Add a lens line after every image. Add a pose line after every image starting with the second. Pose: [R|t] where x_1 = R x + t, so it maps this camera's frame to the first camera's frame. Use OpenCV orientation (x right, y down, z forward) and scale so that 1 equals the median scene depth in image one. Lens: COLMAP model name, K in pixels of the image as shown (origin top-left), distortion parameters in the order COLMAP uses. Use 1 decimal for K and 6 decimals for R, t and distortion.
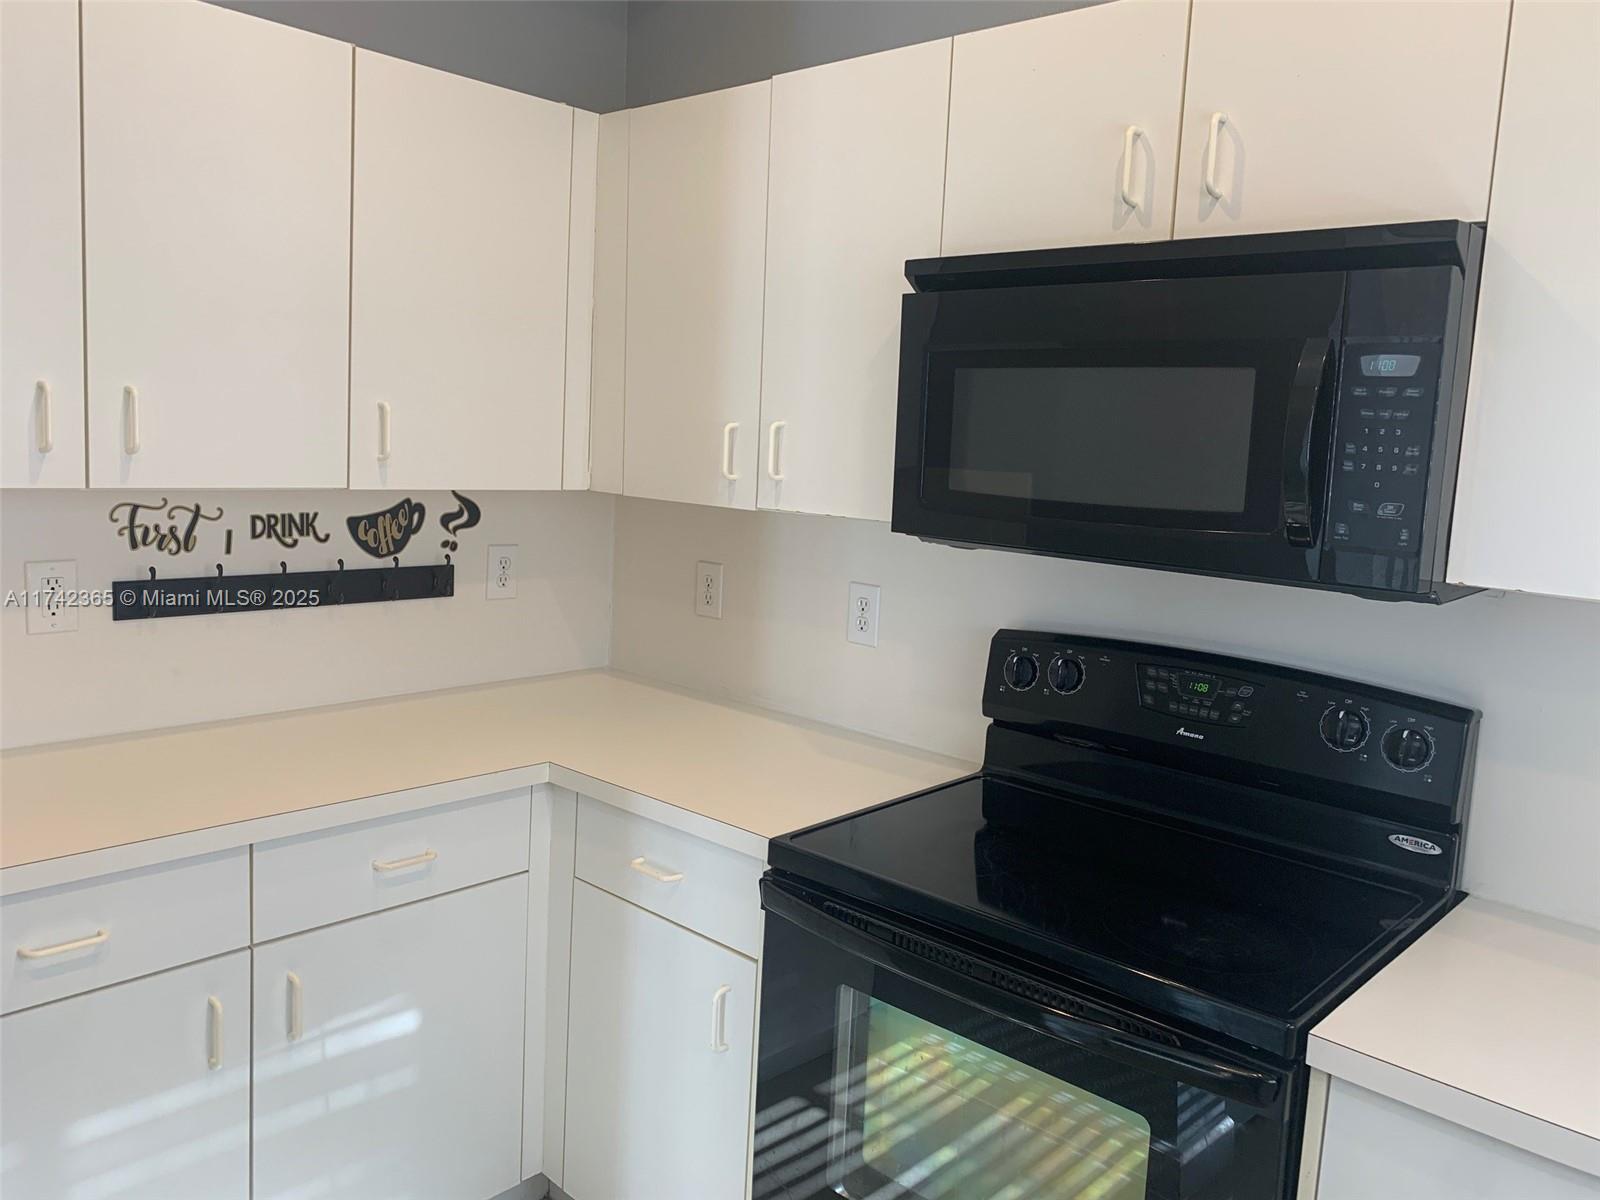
lens RADIAL K [[1218.2, 0, 796.8], [0, 1218.2, 590.5], [0, 0, 1]] dist [0.023379, -0.013516]
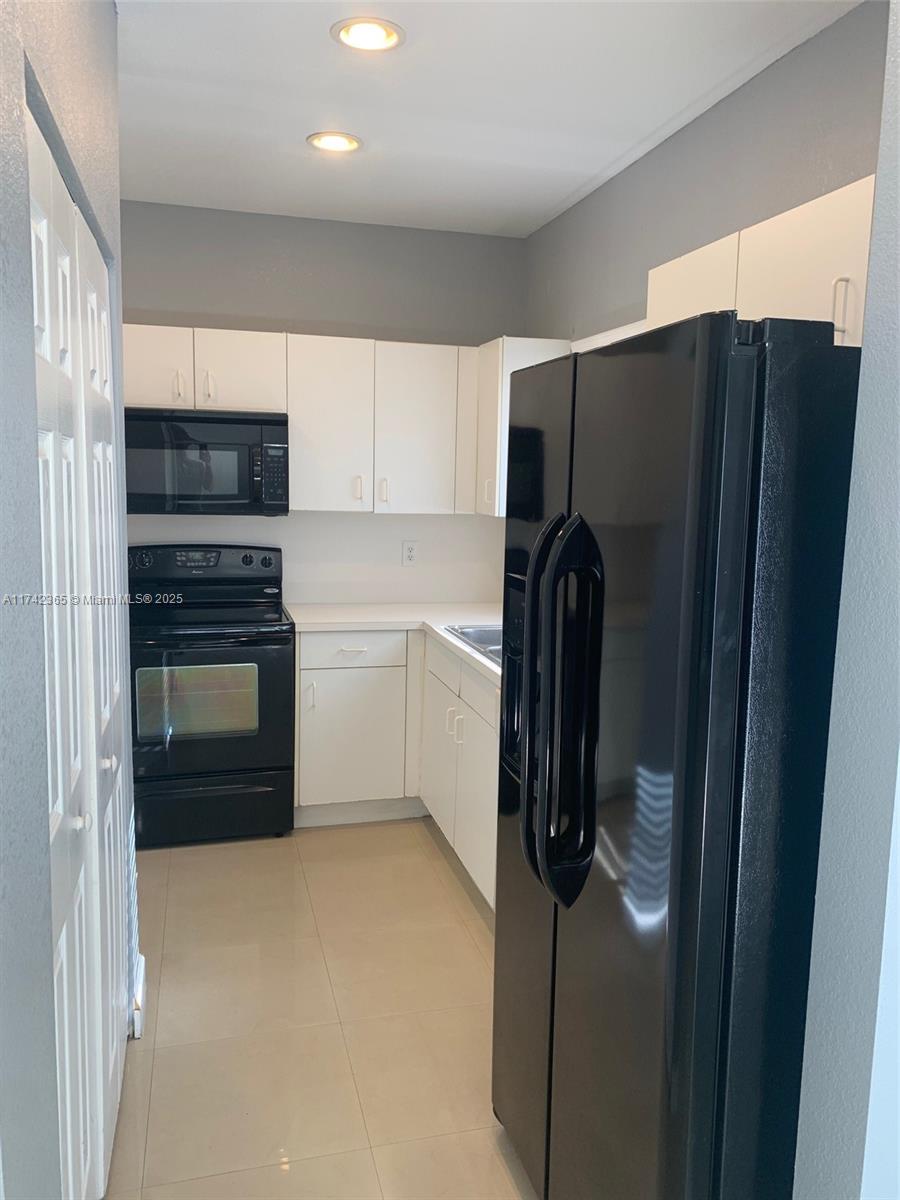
lens RADIAL K [[913.6, 0, 450.0], [0, 913.6, 598.0], [0, 0, 1]] dist [0.023379, -0.013516]
pose [[0.532852, -0.149028, 0.832982, -1.346382], [0.112800, 0.988094, 0.104621, 0.020398], [-0.838656, 0.038213, 0.543319, -0.785330]]
